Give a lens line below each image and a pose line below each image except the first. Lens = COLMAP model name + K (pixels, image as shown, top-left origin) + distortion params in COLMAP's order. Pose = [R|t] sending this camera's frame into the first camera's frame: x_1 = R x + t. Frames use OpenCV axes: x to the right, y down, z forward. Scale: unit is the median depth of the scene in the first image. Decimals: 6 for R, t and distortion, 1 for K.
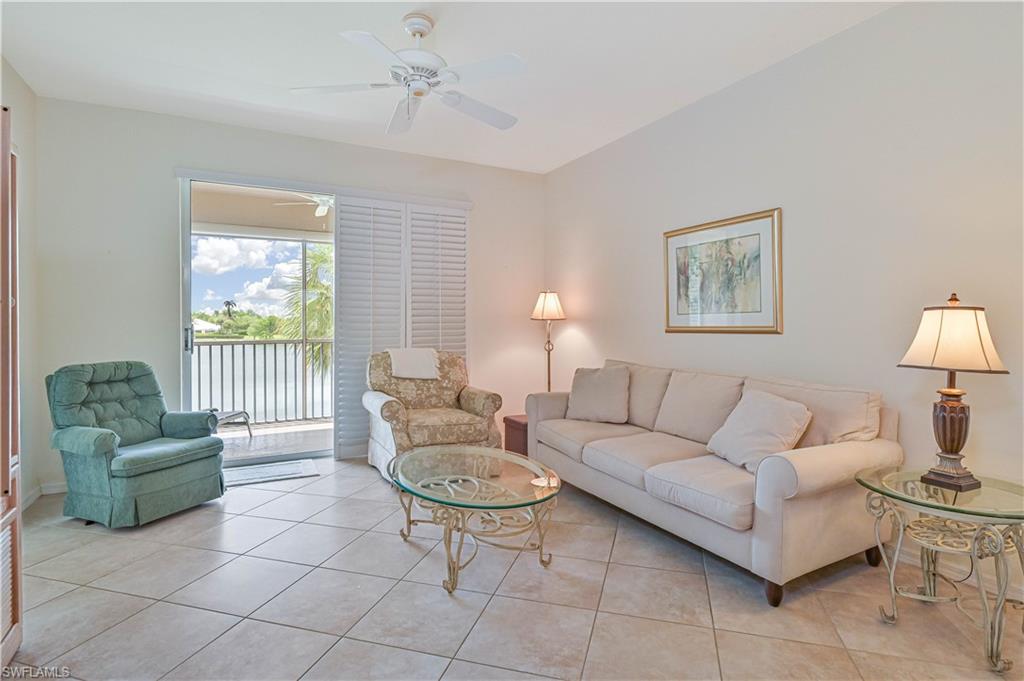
lens RADIAL K [[522.7, 0, 512.9], [0, 522.7, 333.1], [0, 0, 1]] dist [-0.000041, 0.000557]
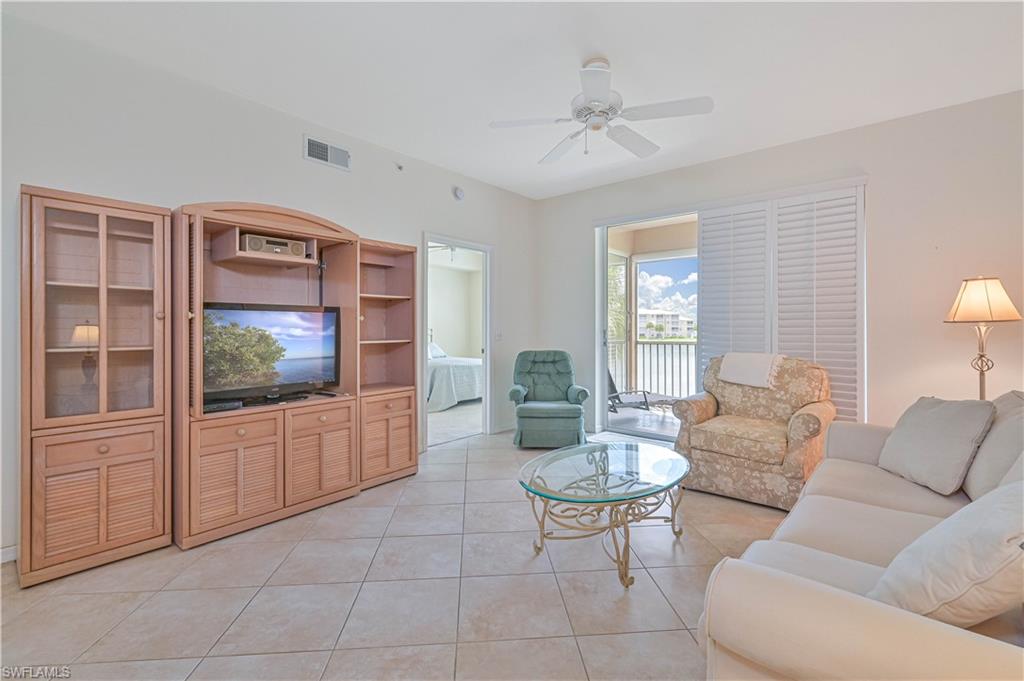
lens RADIAL K [[458.3, 0, 510.1], [0, 458.3, 326.1], [0, 0, 1]] dist [-0.000776, -0.000014]
pose [[0.363247, -0.001013, -0.931692, 0.463102], [-0.016930, 0.999827, -0.007688, -0.007437], [0.931539, 0.018566, 0.363167, 0.306494]]
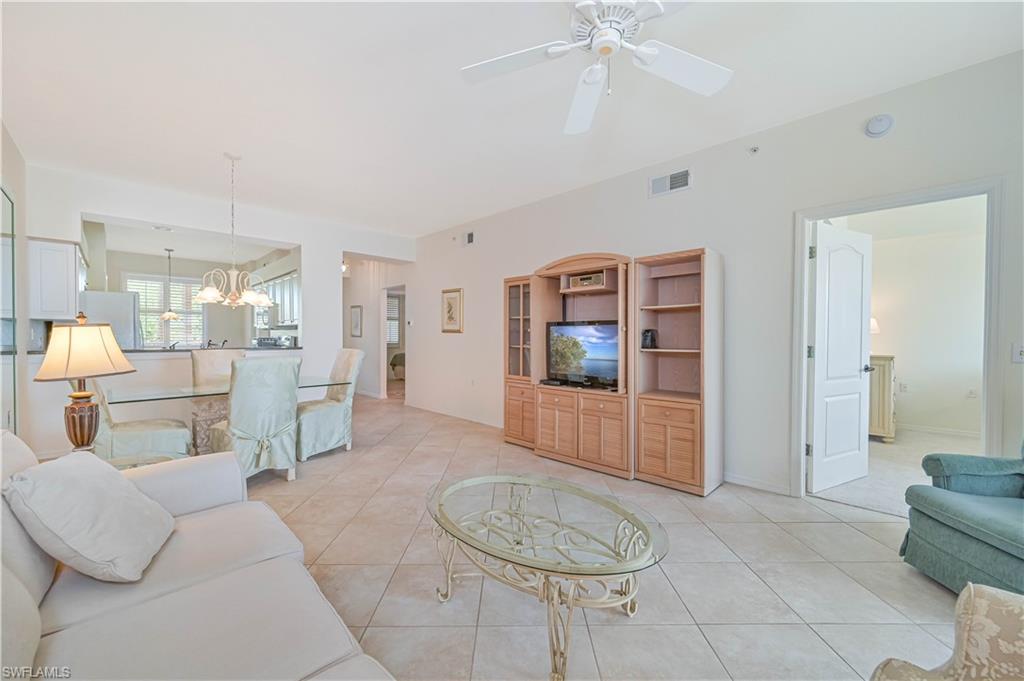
lens RADIAL K [[415.6, 0, 527.5], [0, 415.6, 338.1], [0, 0, 1]] dist [-0.000771, -0.000058]
pose [[-0.958785, 0.001903, -0.284128, 0.068453], [-0.004400, 0.999758, 0.021543, -0.020667], [0.284100, 0.021905, -0.958544, 1.086166]]
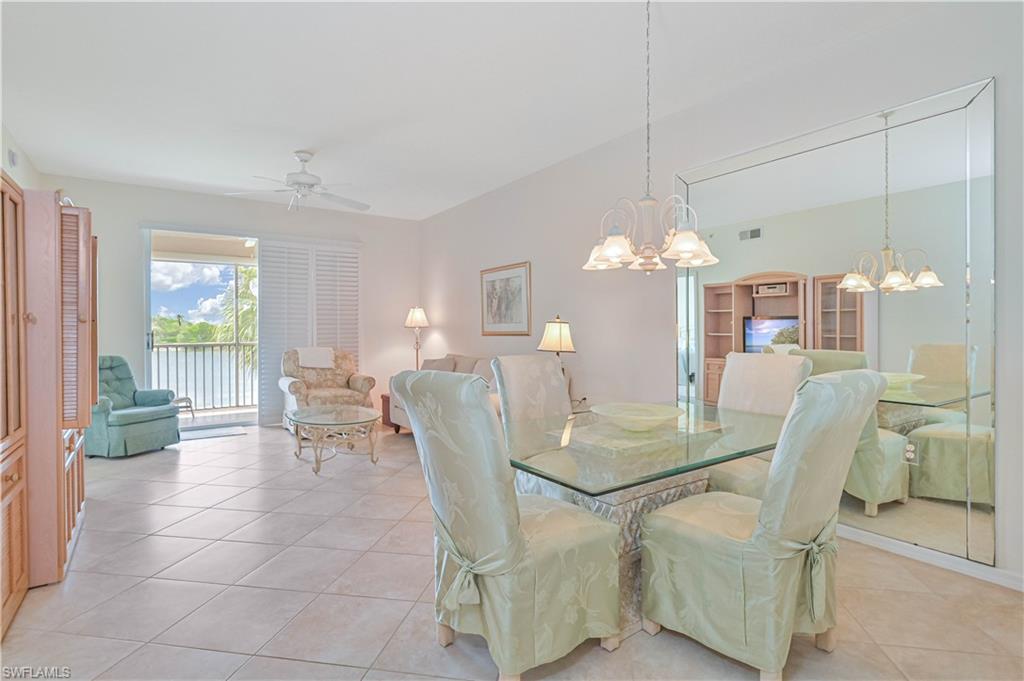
lens RADIAL K [[517.3, 0, 512.0], [0, 517.3, 340.5], [0, 0, 1]] dist [0.000895, -0.000048]
pose [[0.994458, -0.003444, 0.105079, 0.213532], [0.003230, 0.999992, 0.002209, 0.009908], [-0.105086, -0.001857, 0.994461, -0.510228]]
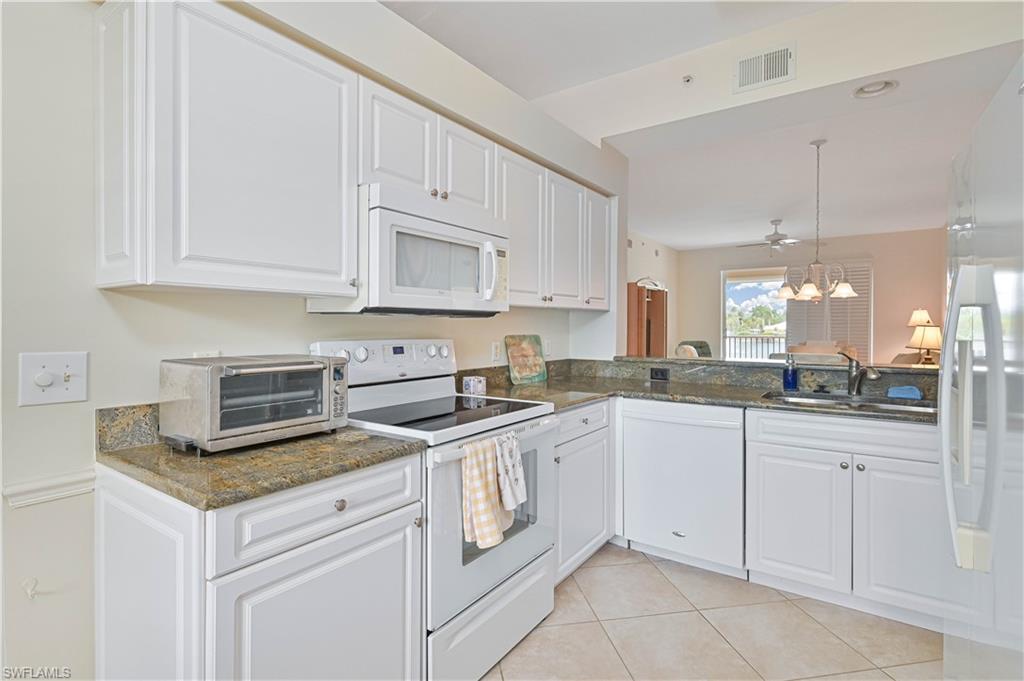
lens RADIAL K [[491.9, 0, 513.6], [0, 491.9, 329.6], [0, 0, 1]] dist [0.001013, -0.000280]
pose [[0.452570, 0.011089, -0.891660, 1.025881], [-0.016692, 0.999853, 0.003962, -0.000465], [0.891572, 0.013091, 0.452689, -0.967559]]
